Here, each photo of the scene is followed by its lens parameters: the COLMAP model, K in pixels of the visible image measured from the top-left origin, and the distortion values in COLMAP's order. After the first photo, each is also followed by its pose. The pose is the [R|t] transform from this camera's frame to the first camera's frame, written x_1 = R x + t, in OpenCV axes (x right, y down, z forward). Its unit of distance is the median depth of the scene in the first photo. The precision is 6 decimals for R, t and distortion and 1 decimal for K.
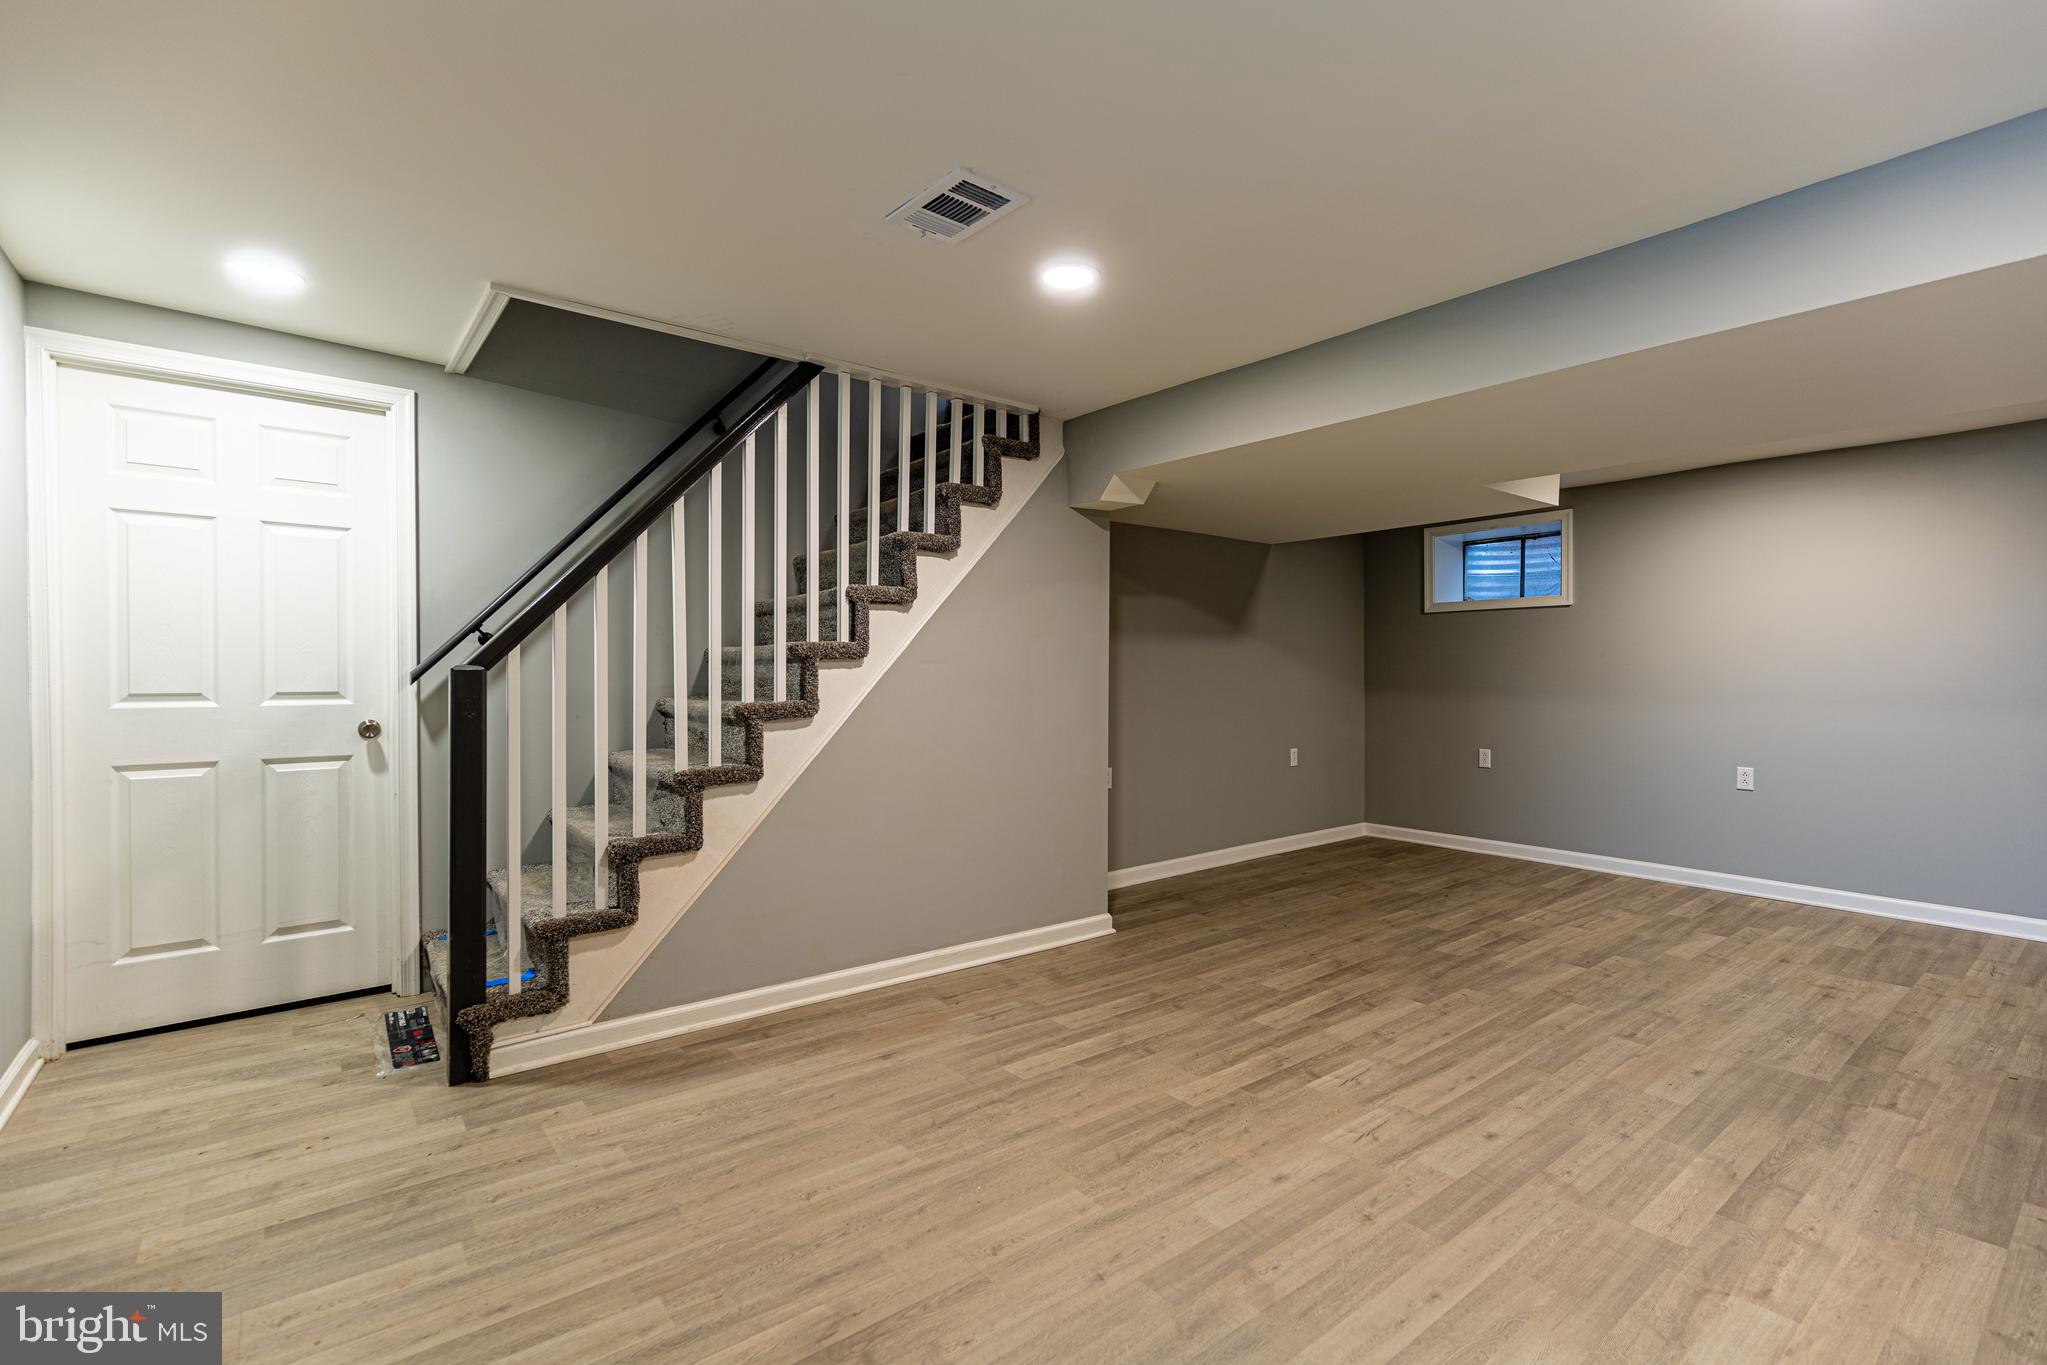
lens RADIAL K [[919.1, 0, 1023.3], [0, 919.1, 675.1], [0, 0, 1]] dist [0.011186, -0.002607]
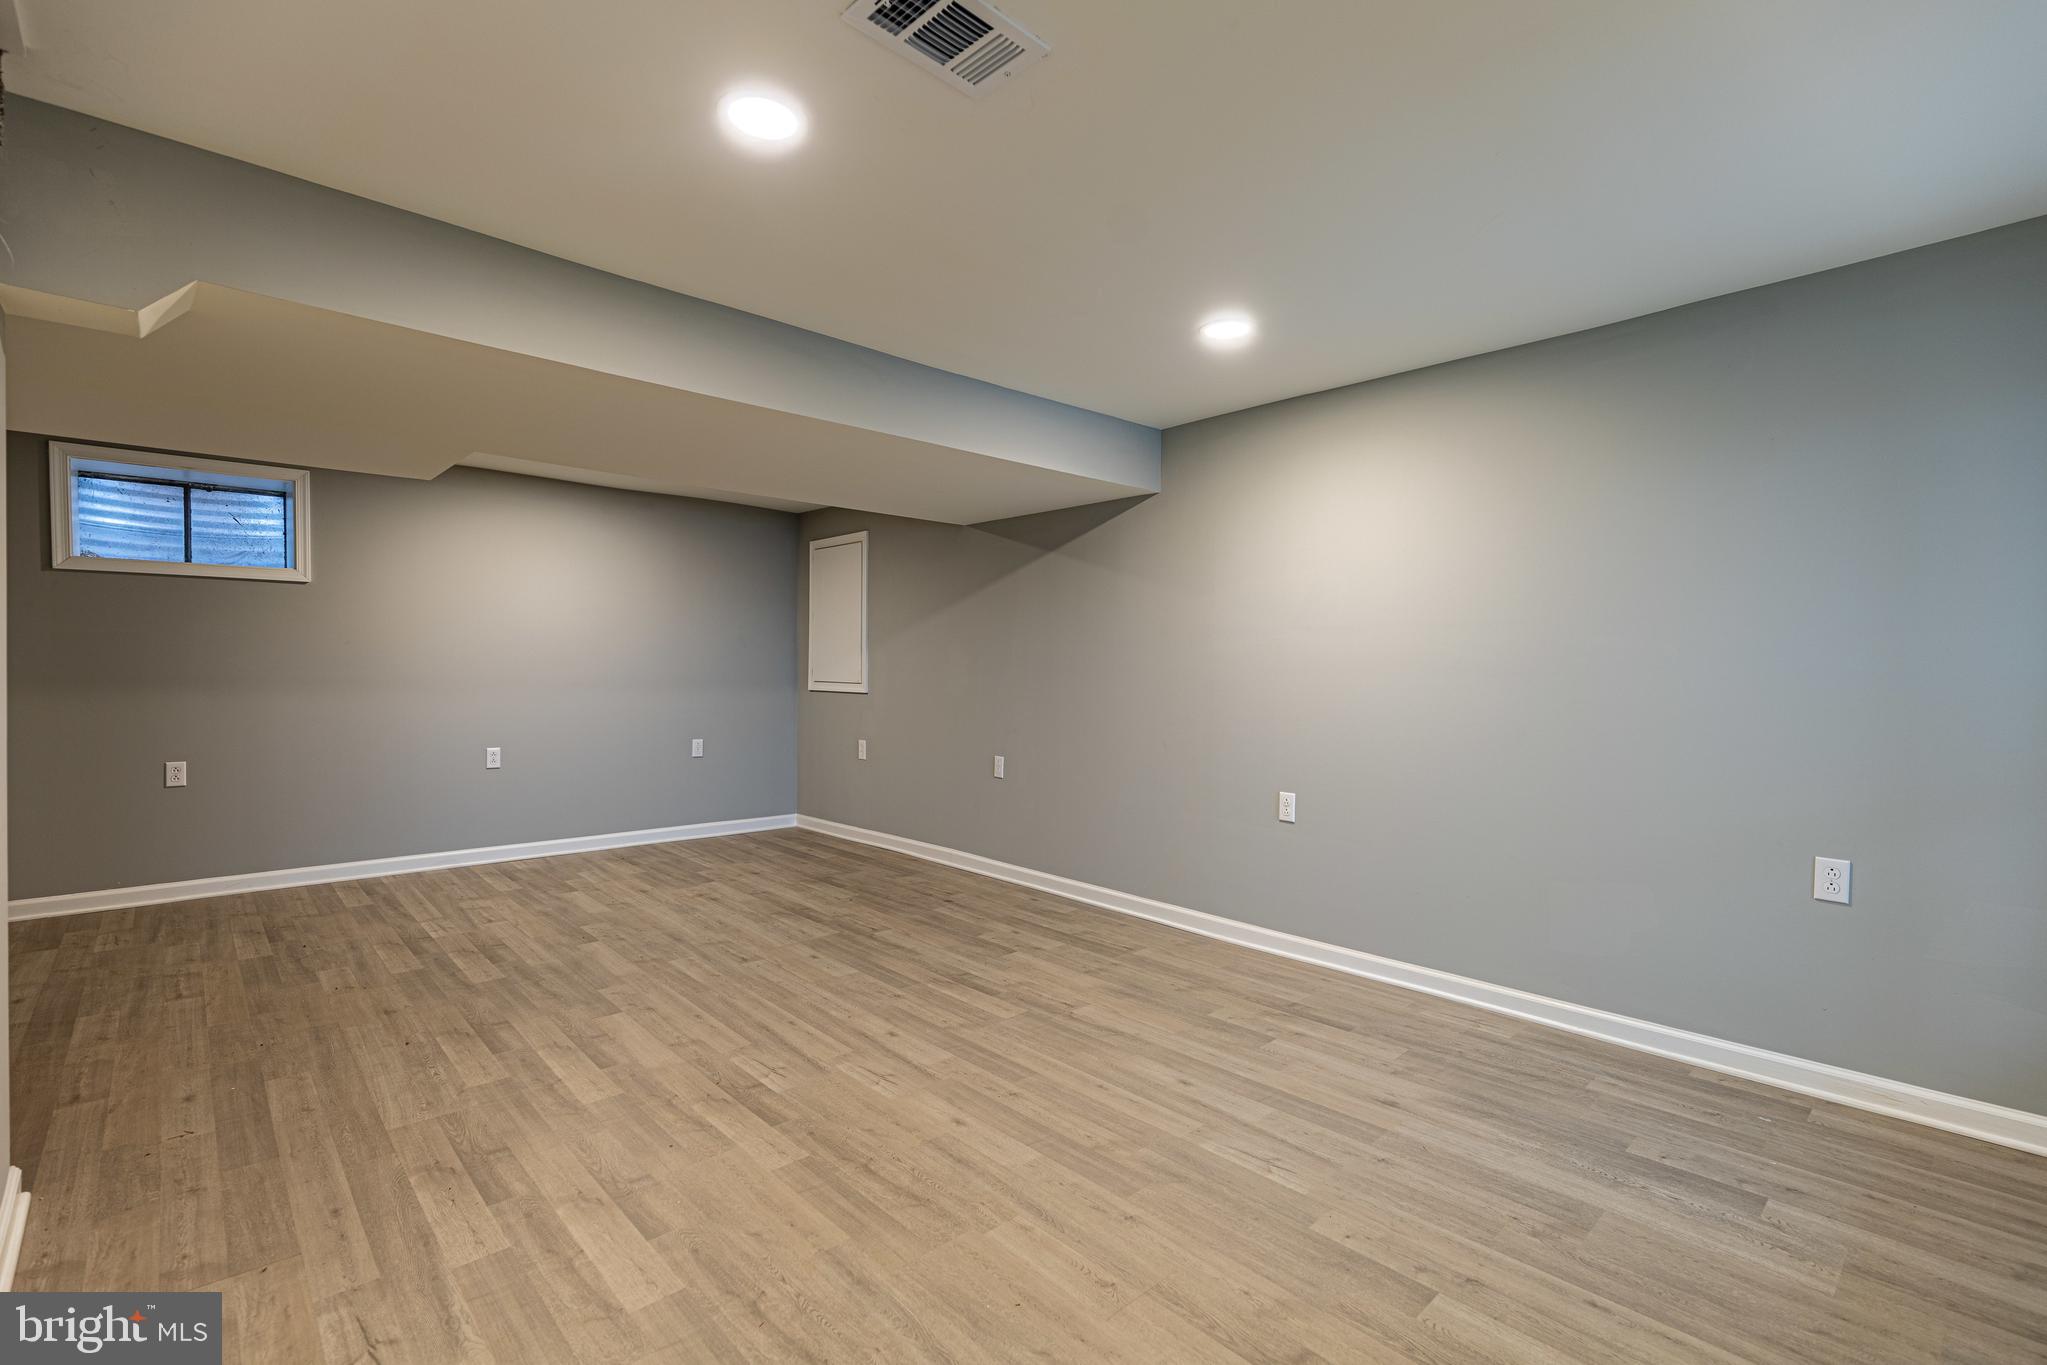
lens RADIAL K [[919.1, 0, 1029.9], [0, 919.1, 680.2], [0, 0, 1]] dist [0.011186, -0.002607]
pose [[-0.077805, -0.016371, 0.996834, -0.540289], [-0.004749, 0.999860, 0.016050, -0.002986], [-0.996957, -0.003485, -0.077872, 0.656167]]
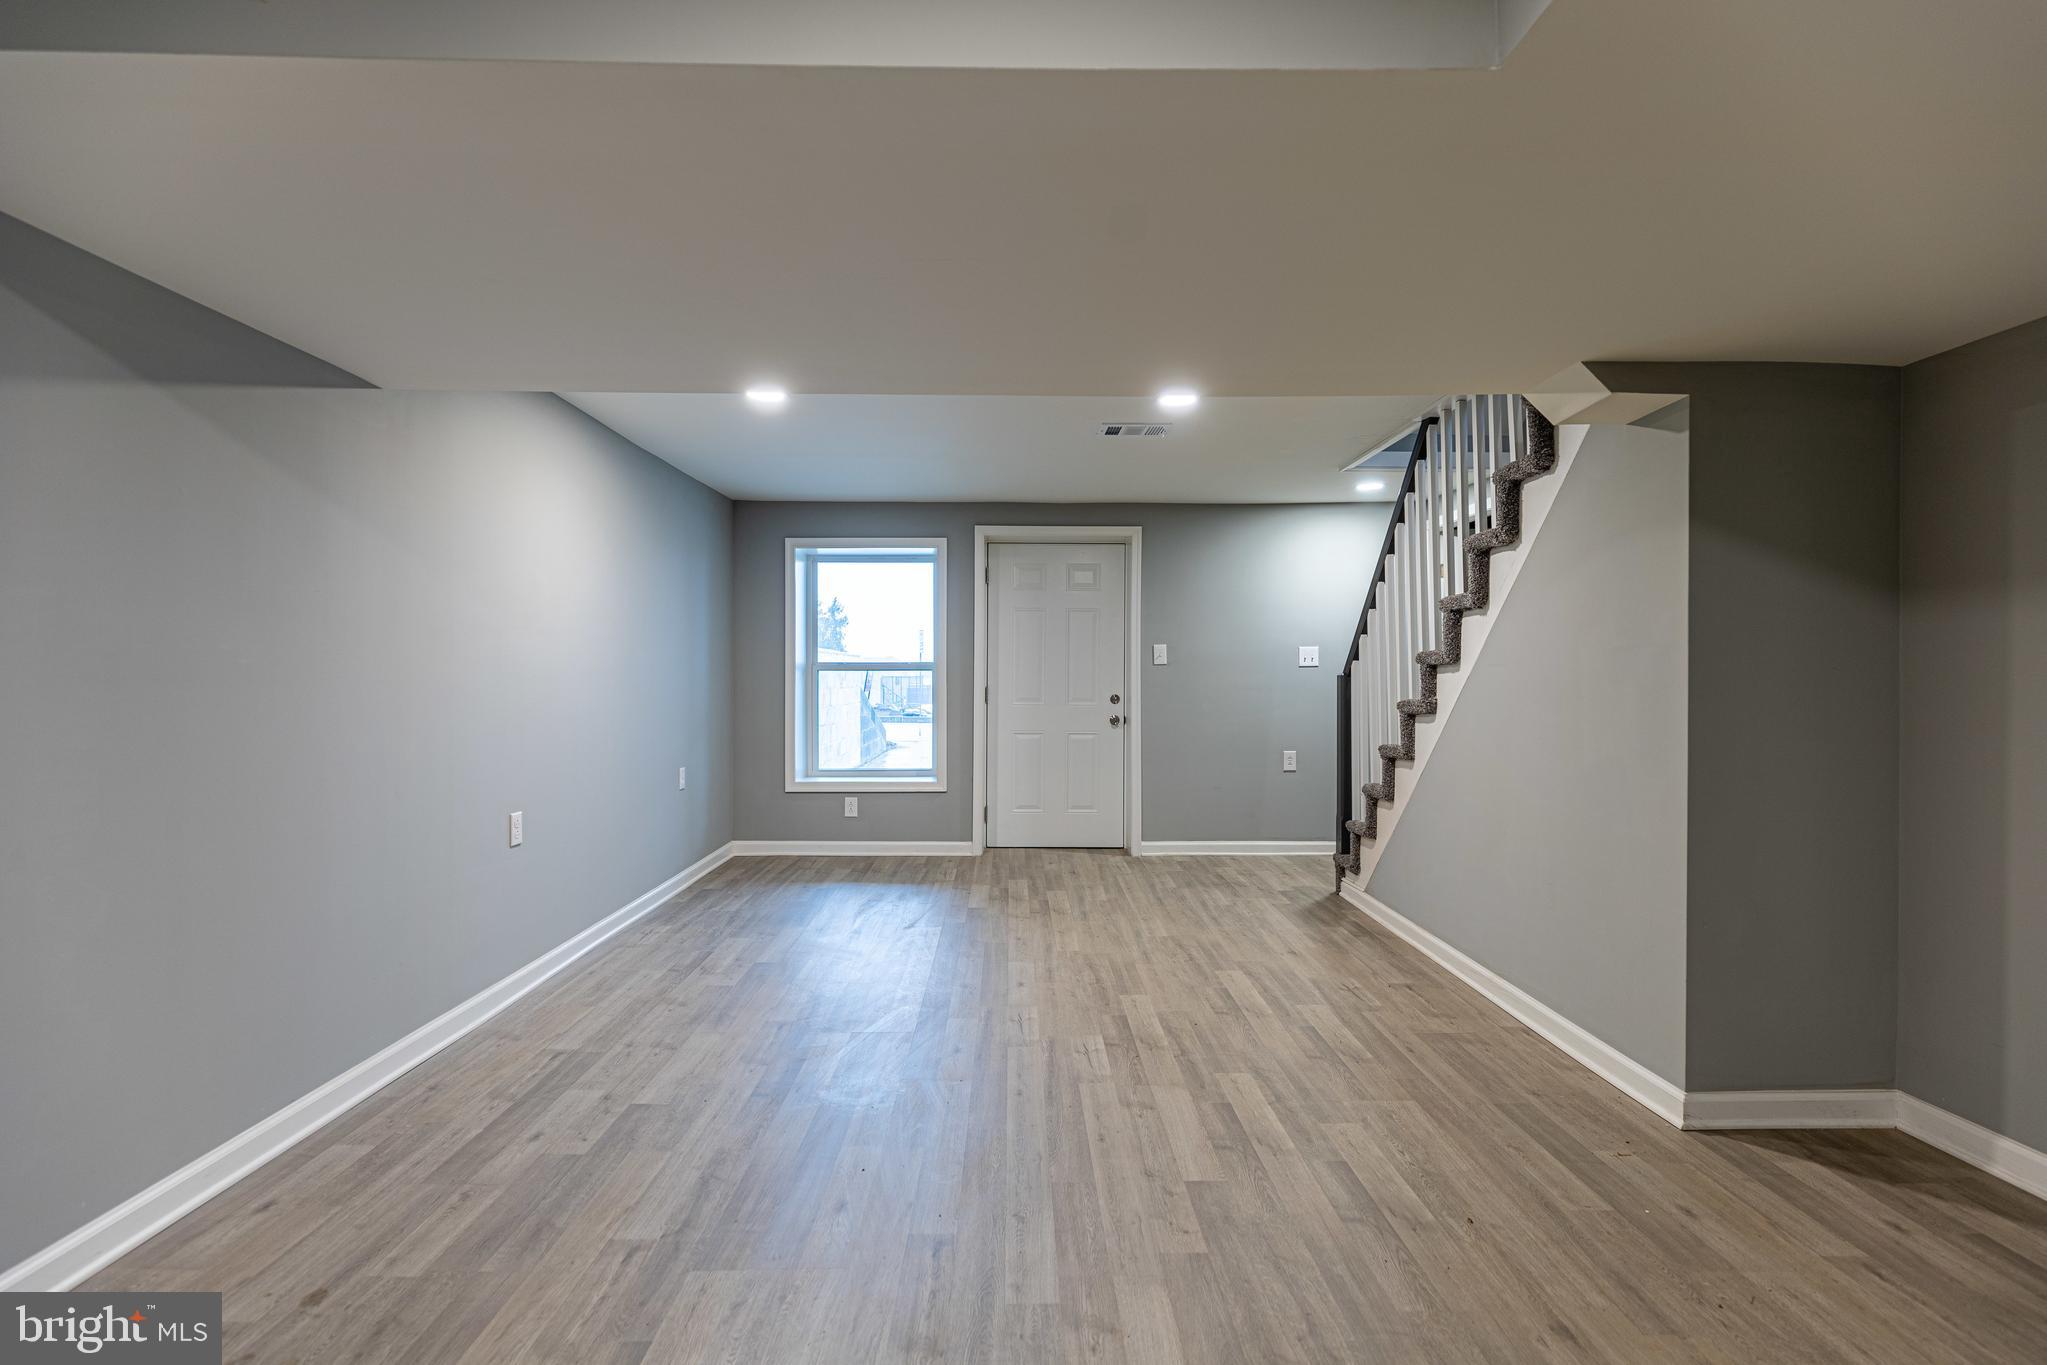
lens RADIAL K [[919.1, 0, 1029.5], [0, 919.1, 670.2], [0, 0, 1]] dist [0.011186, -0.002607]
pose [[-0.607028, -0.008712, -0.794633, 1.025613], [-0.005159, 0.999962, -0.007022, 0.000941], [0.794664, -0.000163, -0.607050, 1.309183]]
